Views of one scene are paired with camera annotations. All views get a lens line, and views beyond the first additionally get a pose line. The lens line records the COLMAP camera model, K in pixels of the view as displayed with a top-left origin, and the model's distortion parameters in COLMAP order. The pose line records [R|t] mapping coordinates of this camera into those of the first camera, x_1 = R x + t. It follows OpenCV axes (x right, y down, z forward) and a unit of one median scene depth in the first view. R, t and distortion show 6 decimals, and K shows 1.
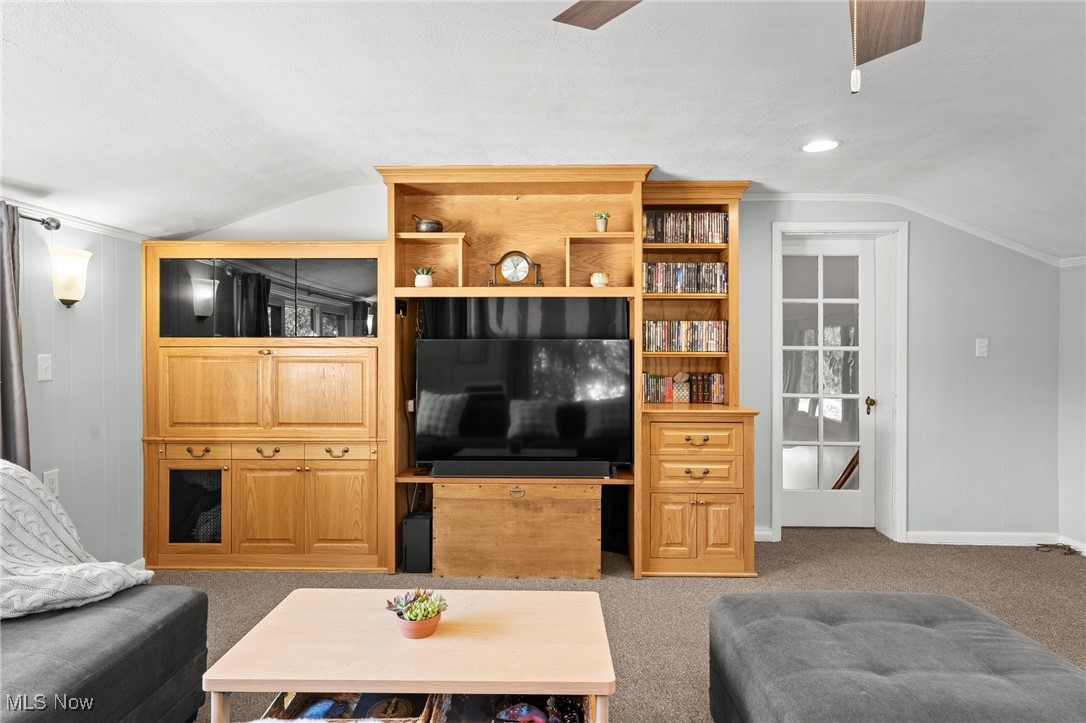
lens RADIAL K [[609.9, 0, 544.2], [0, 609.9, 351.7], [0, 0, 1]] dist [0.005103, 0.001580]
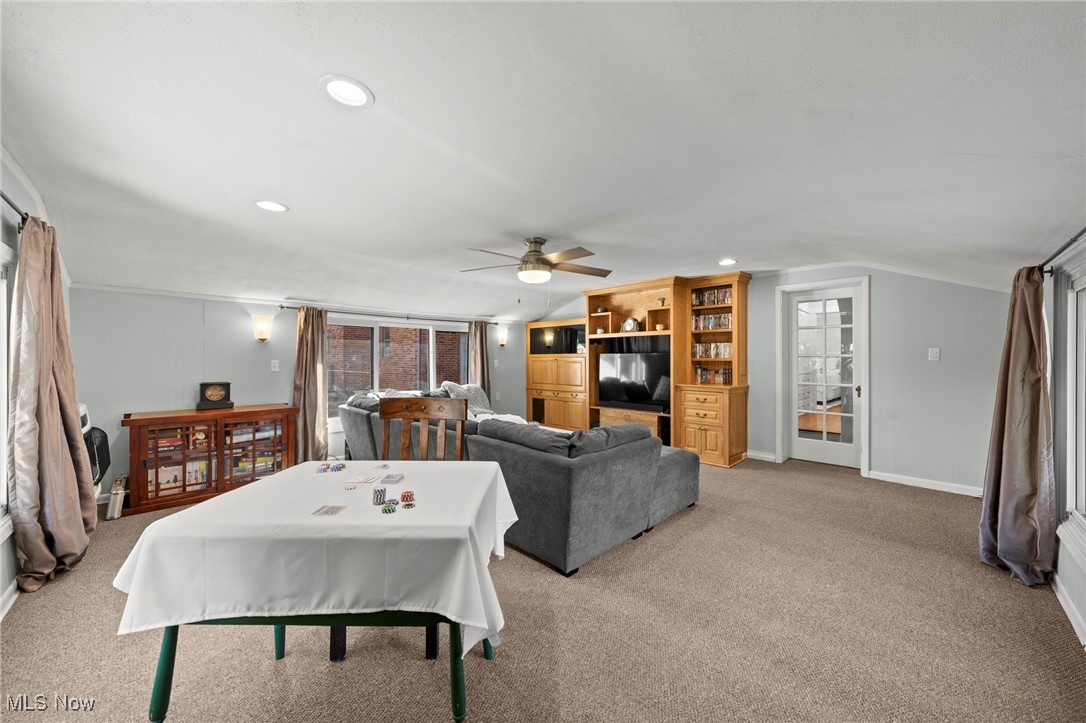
lens RADIAL K [[392.6, 0, 543.0], [0, 392.6, 361.9], [0, 0, 1]] dist [-0.000114, 0.000018]
pose [[0.714988, 0.001421, -0.699135, 0.794582], [0.004187, 0.999971, 0.006315, 0.001767], [0.699124, -0.007442, 0.714962, -0.362211]]
